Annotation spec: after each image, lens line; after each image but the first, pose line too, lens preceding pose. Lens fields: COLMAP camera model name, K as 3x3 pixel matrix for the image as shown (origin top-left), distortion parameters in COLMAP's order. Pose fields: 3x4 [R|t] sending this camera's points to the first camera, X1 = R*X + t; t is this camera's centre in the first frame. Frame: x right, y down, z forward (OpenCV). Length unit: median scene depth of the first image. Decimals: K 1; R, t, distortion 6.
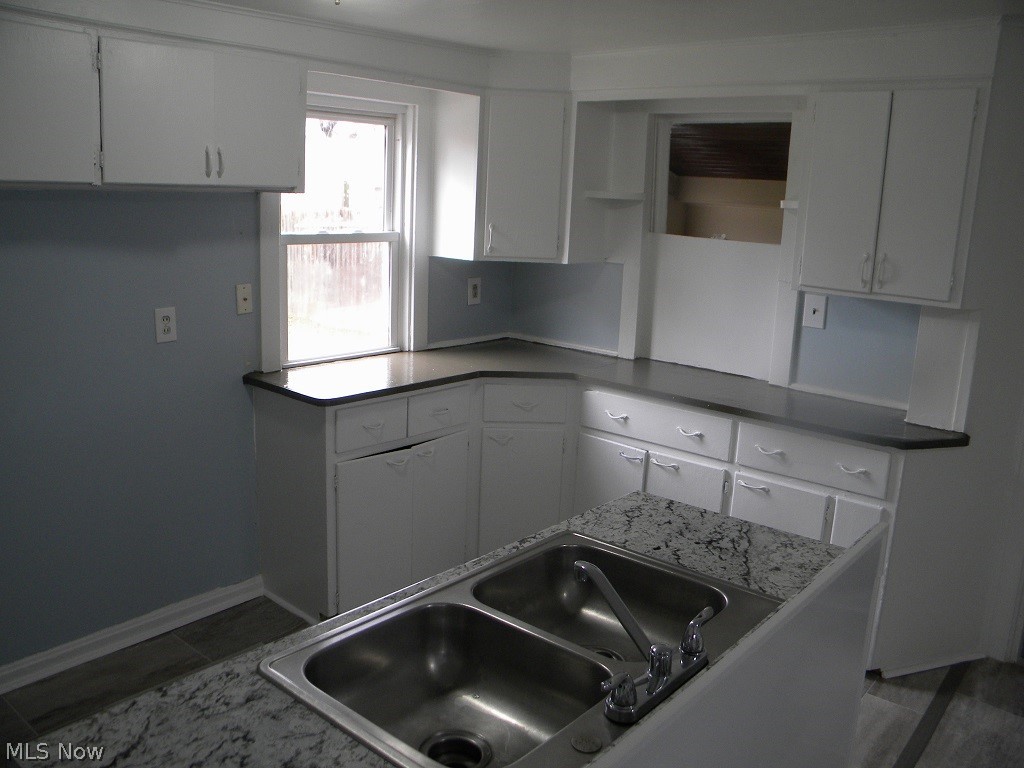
lens RADIAL K [[866.9, 0, 509.9], [0, 866.9, 380.0], [0, 0, 1]] dist [-0.170442, 0.137187]
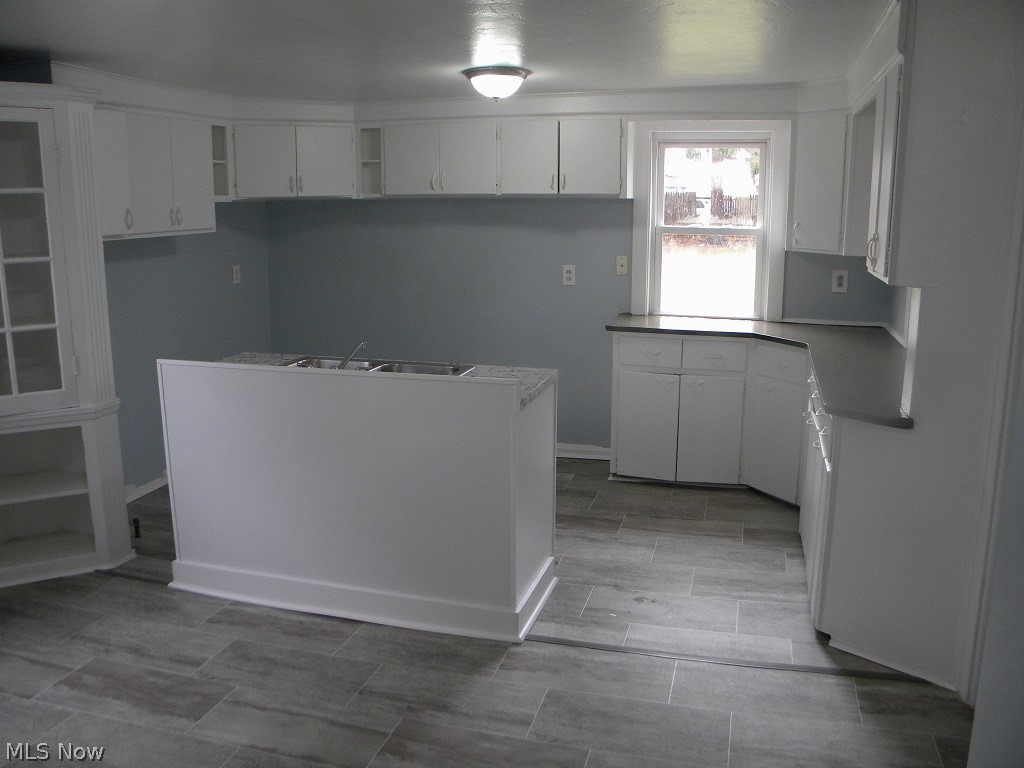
lens RADIAL K [[866.9, 0, 510.3], [0, 866.9, 379.7], [0, 0, 1]] dist [-0.170442, 0.137187]
pose [[0.413998, 0.148083, -0.898152, 1.170818], [-0.178016, 0.980798, 0.079655, 0.024767], [0.892702, 0.126908, 0.432410, 0.157565]]
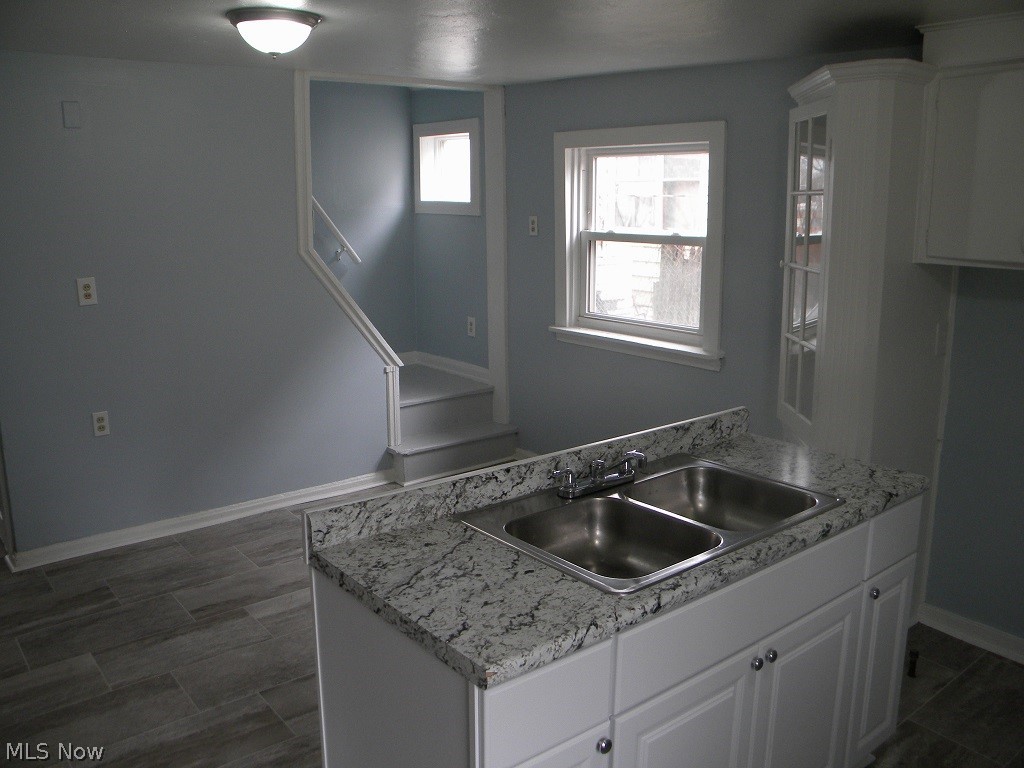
lens RADIAL K [[866.9, 0, 514.7], [0, 866.9, 382.4], [0, 0, 1]] dist [-0.170442, 0.137187]
pose [[-0.982552, -0.076857, 0.169368, 0.027376], [0.000696, 0.909100, 0.416576, -0.233470], [-0.185989, 0.409426, -0.893184, 1.079227]]
